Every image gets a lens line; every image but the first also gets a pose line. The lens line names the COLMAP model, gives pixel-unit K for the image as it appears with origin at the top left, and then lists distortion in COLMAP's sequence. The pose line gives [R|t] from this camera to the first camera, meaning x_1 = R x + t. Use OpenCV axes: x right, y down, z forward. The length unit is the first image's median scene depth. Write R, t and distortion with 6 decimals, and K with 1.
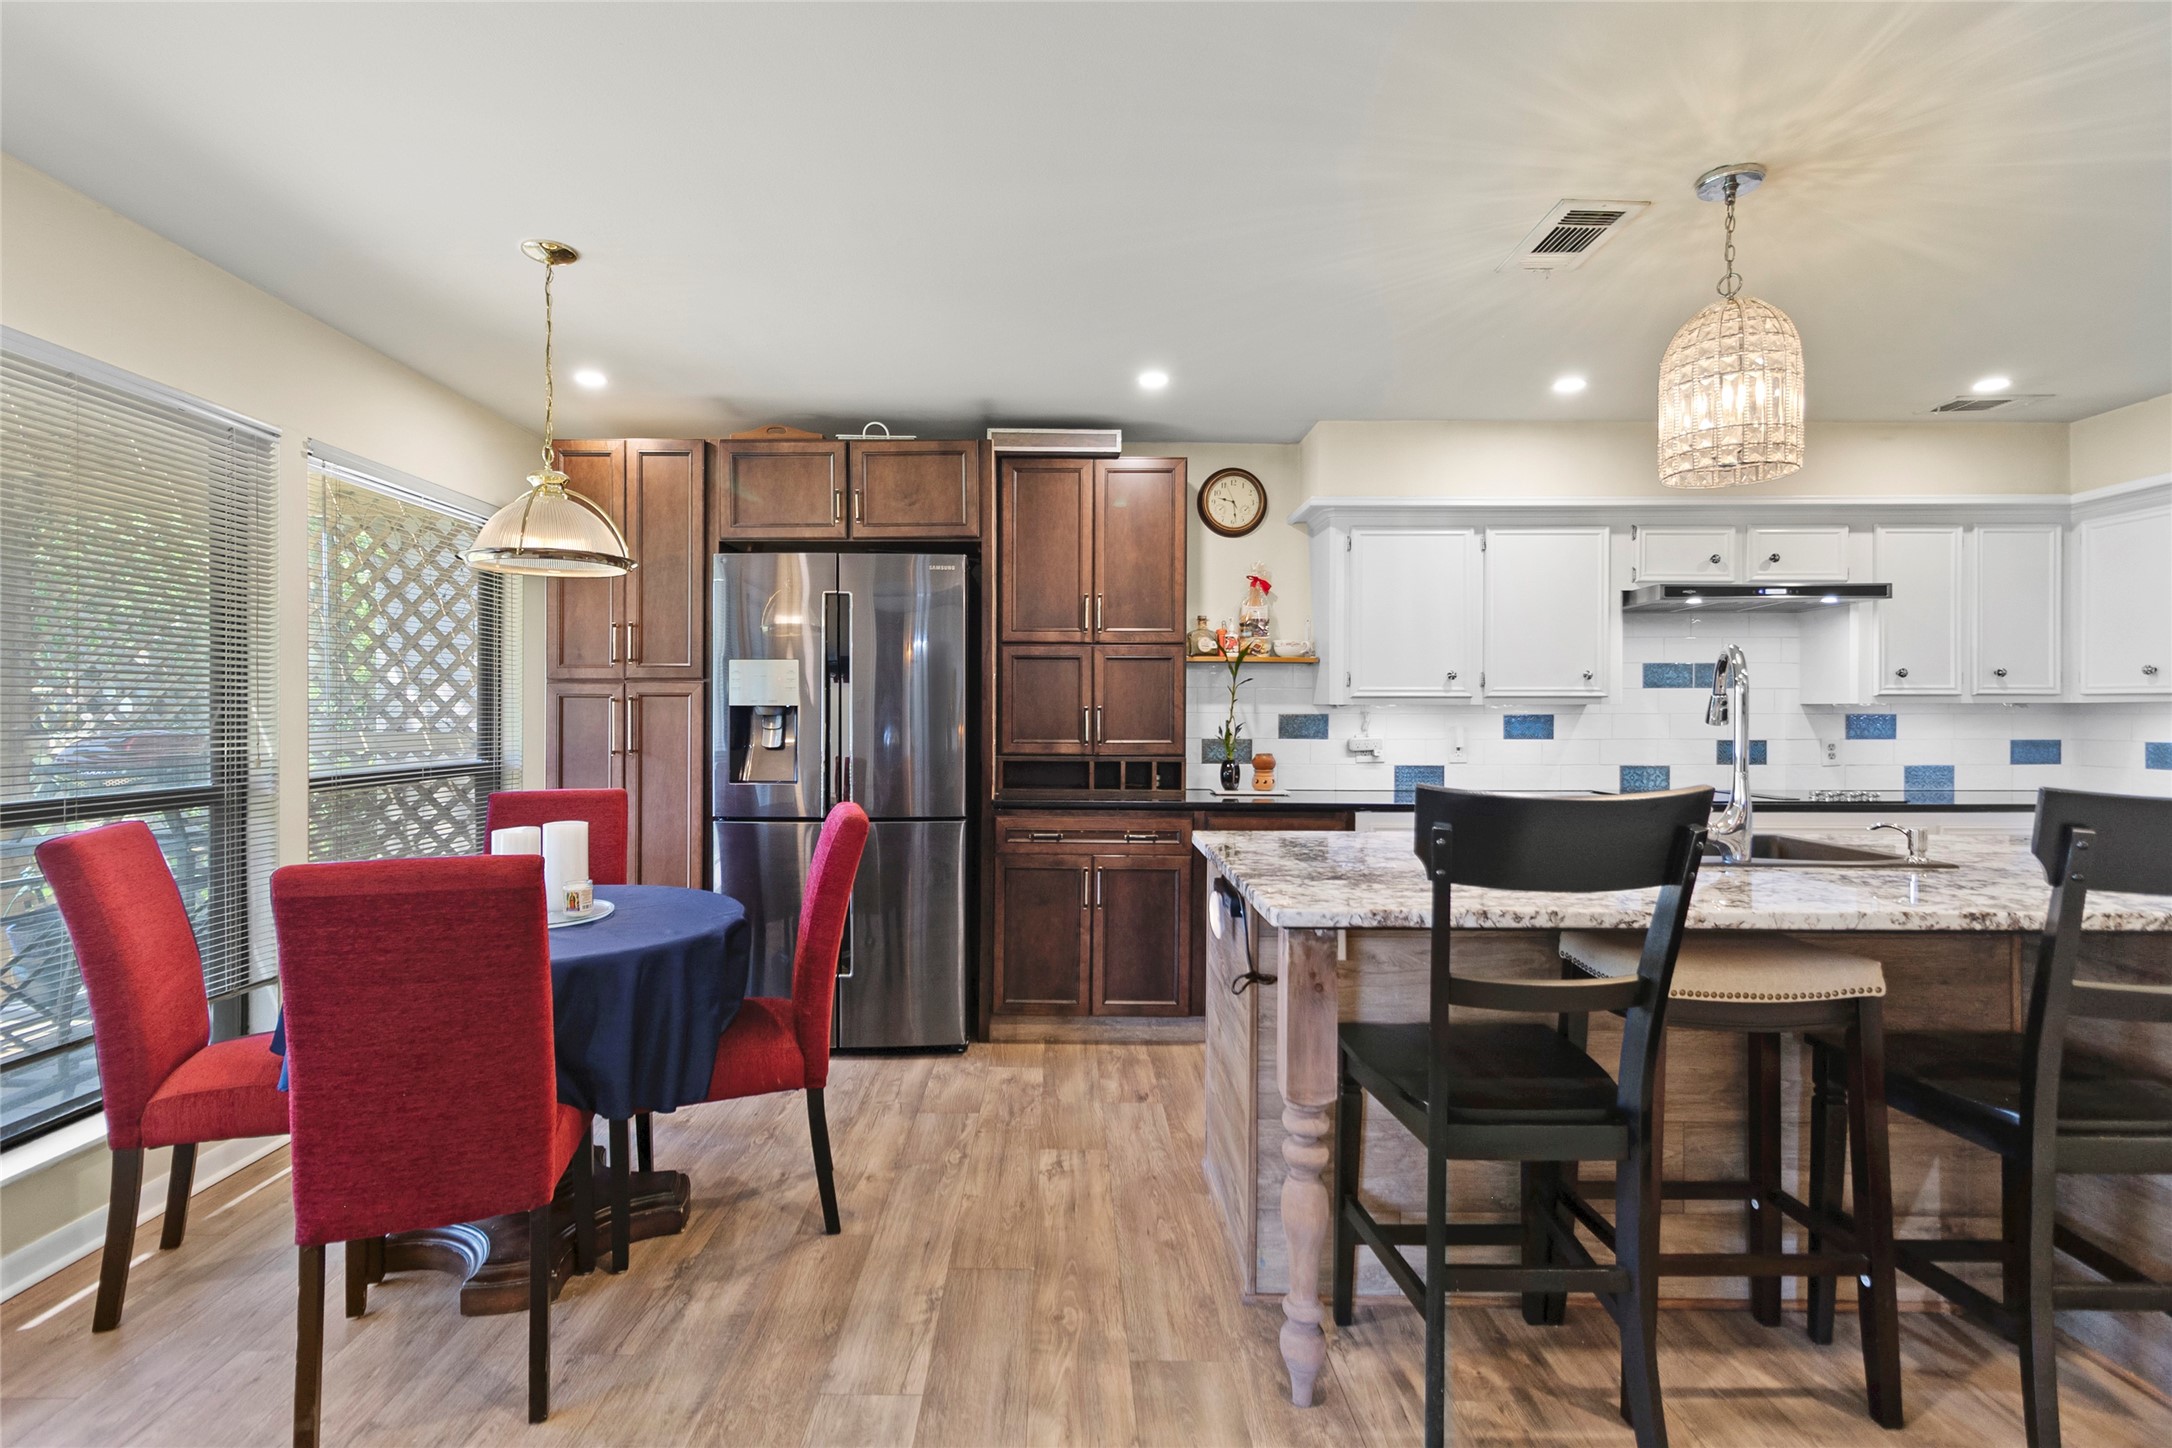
lens RADIAL K [[1028.5, 0, 1064.9], [0, 1028.5, 718.4], [0, 0, 1]] dist [0.000254, -0.000183]
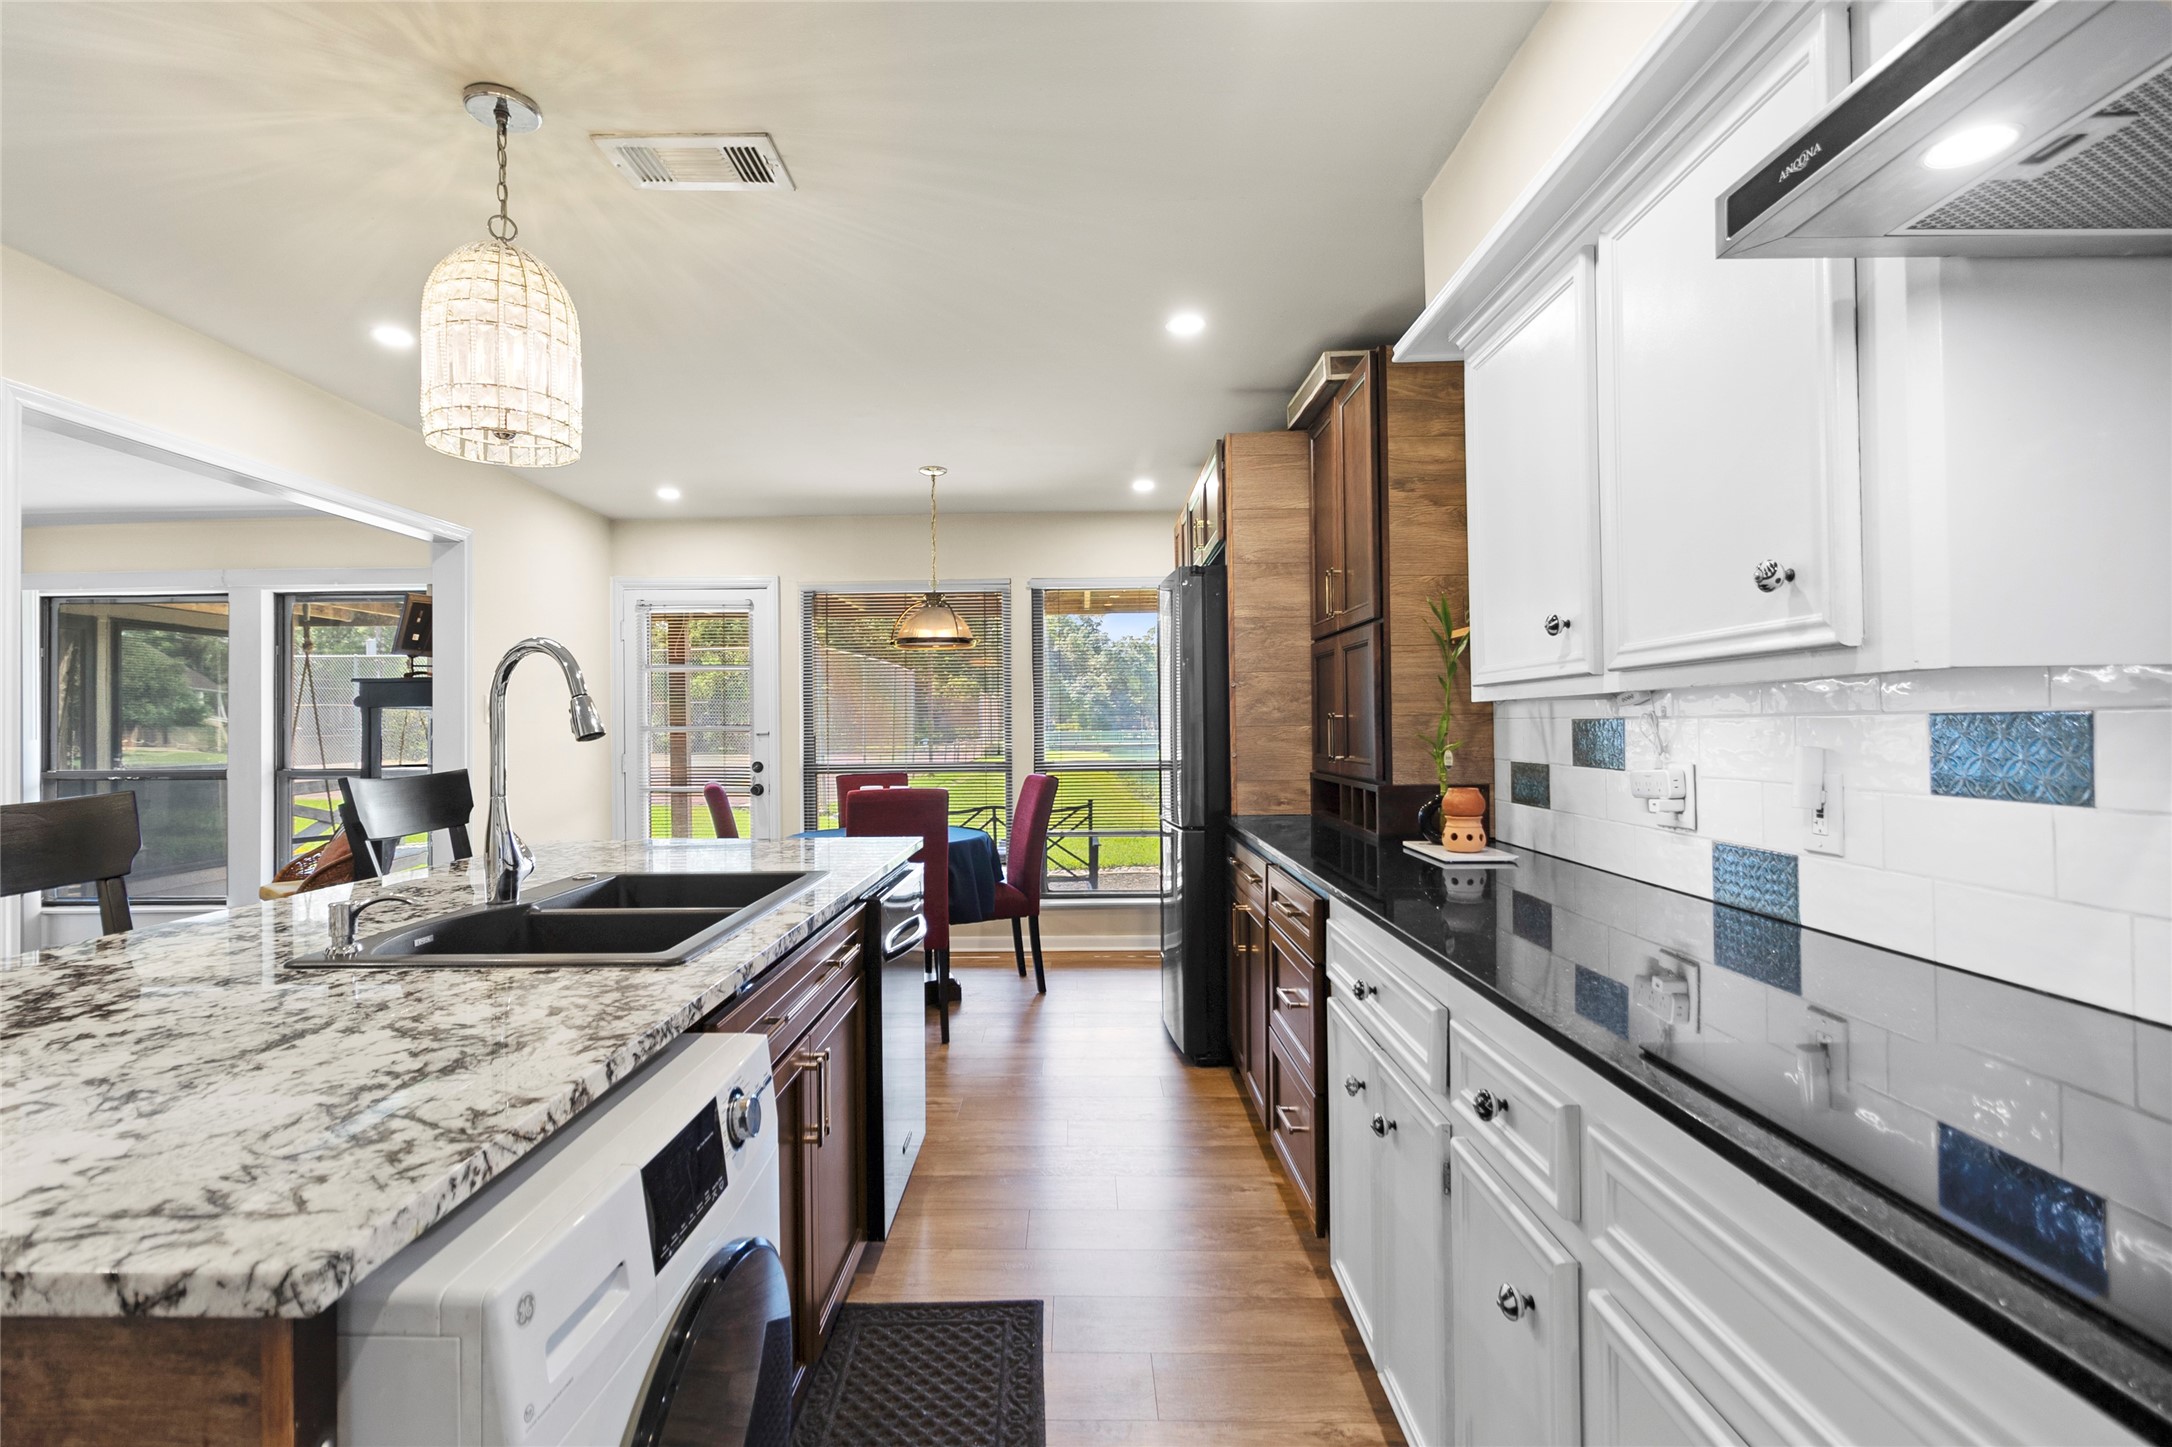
lens RADIAL K [[999.9, 0, 1058.0], [0, 999.9, 716.2], [0, 0, 1]] dist [-0.001216, 0.000674]
pose [[-0.004381, -0.011621, -0.999923, 0.787900], [0.001692, 0.999931, -0.011628, -0.000317], [0.999989, -0.001743, -0.004361, 0.800121]]
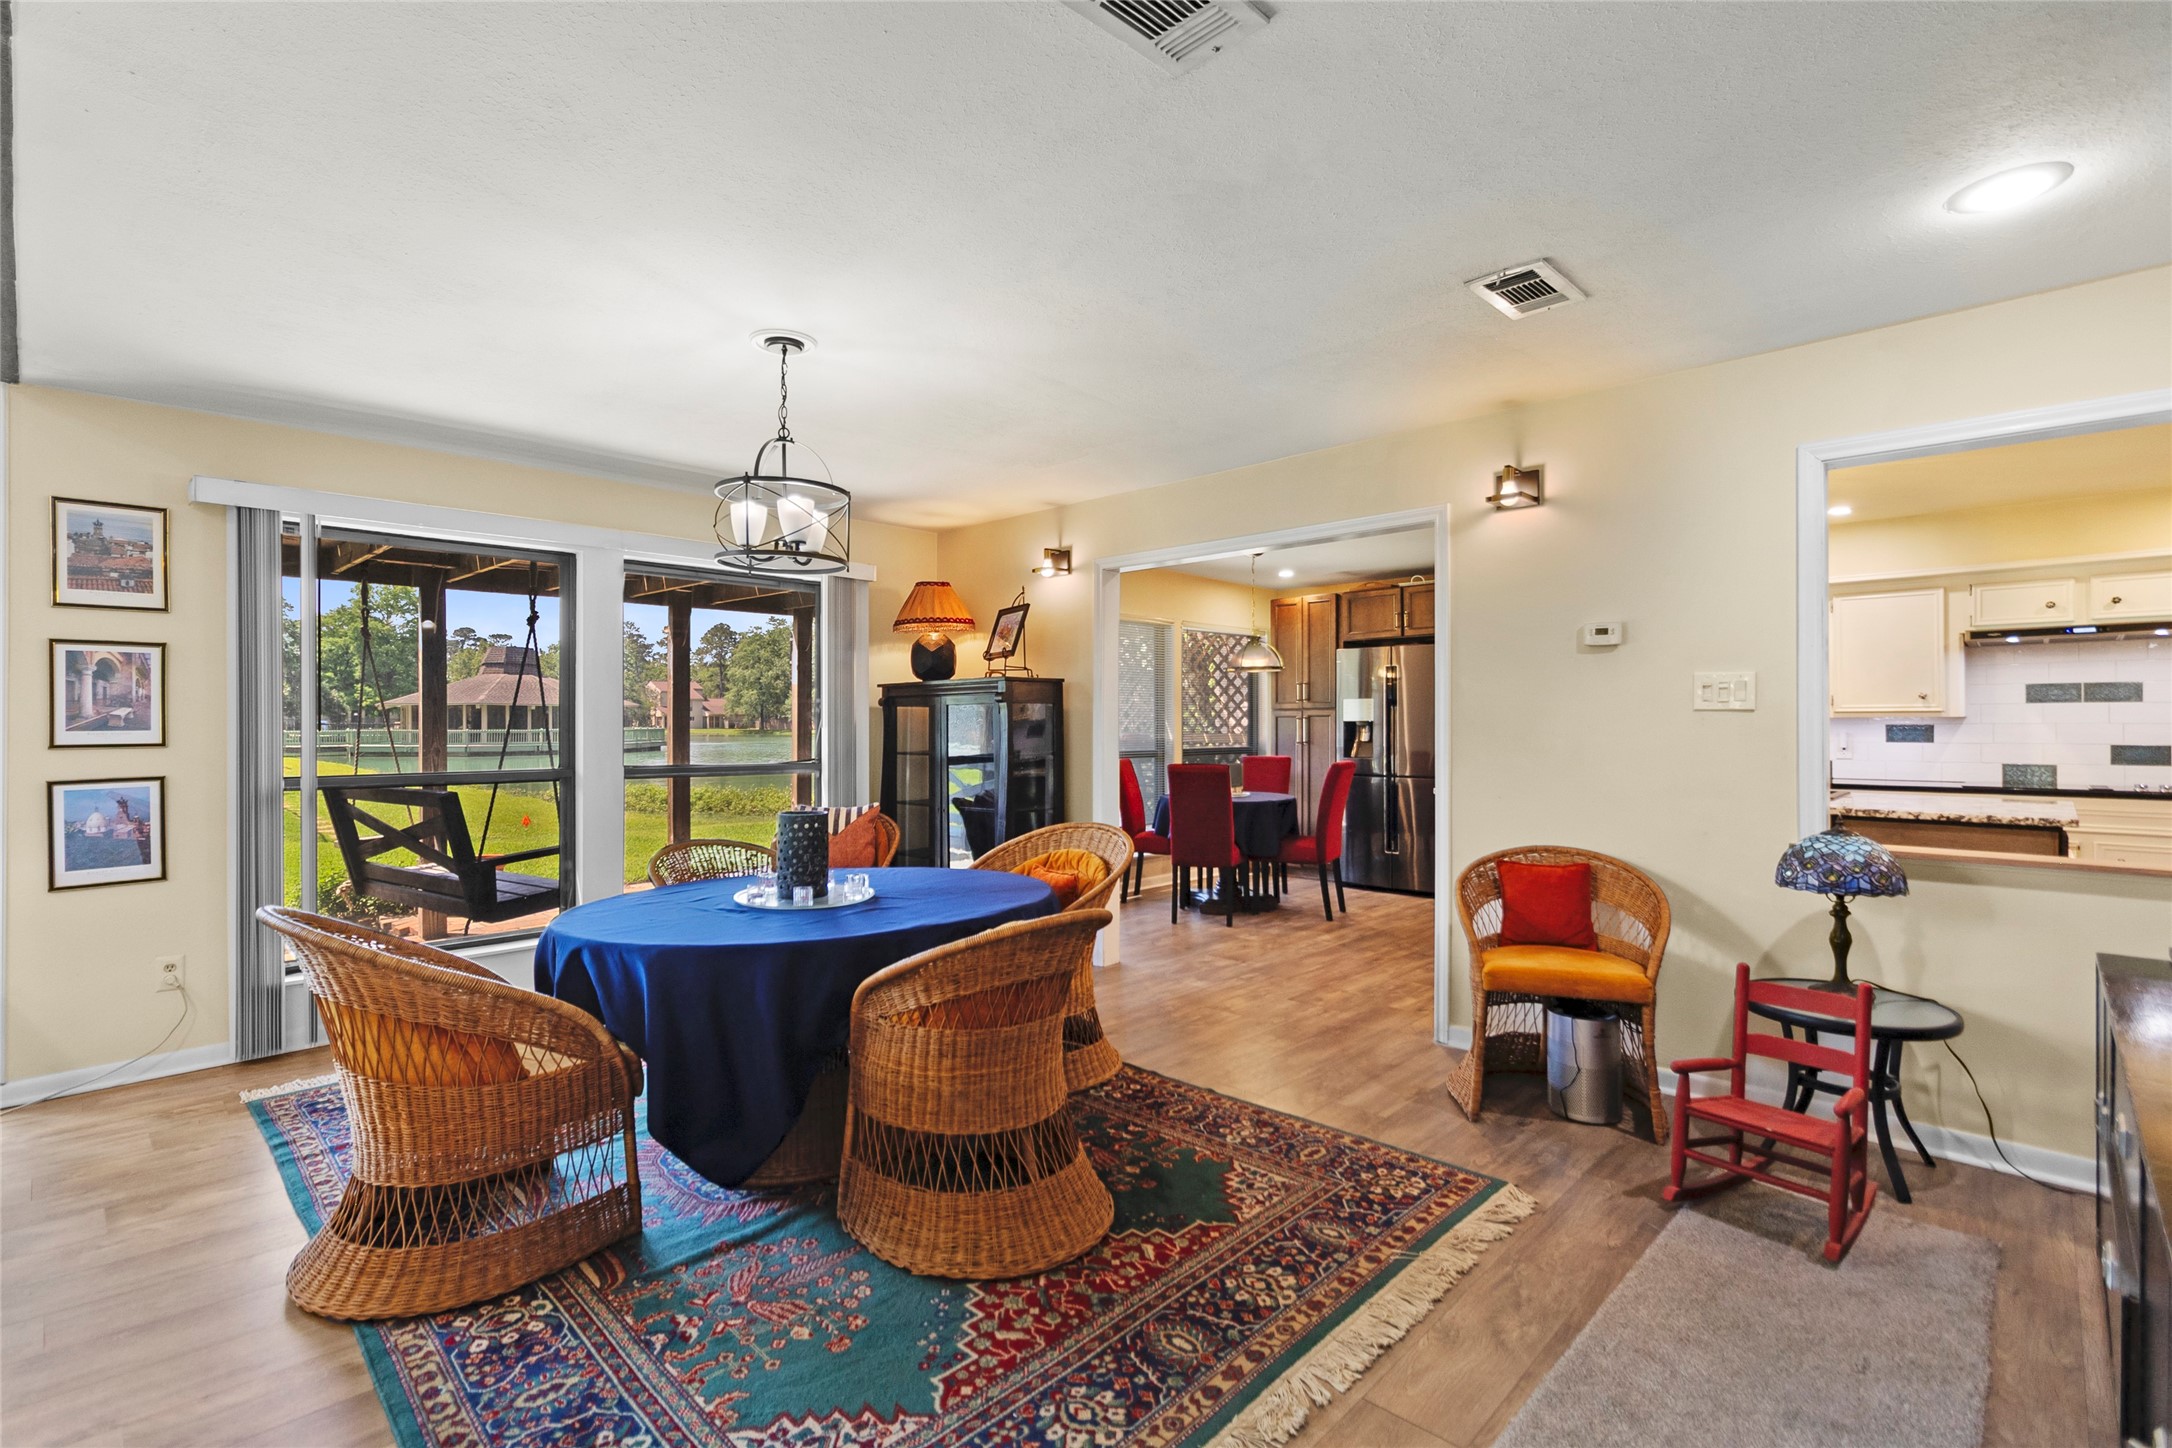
lens RADIAL K [[999.9, 0, 1058.0], [0, 999.9, 716.7], [0, 0, 1]] dist [-0.001216, 0.000674]
pose [[0.716729, -0.007262, -0.697314, 0.611718], [-0.000137, 0.999944, -0.010555, 0.000421], [0.697352, 0.007660, 0.716688, -0.787650]]
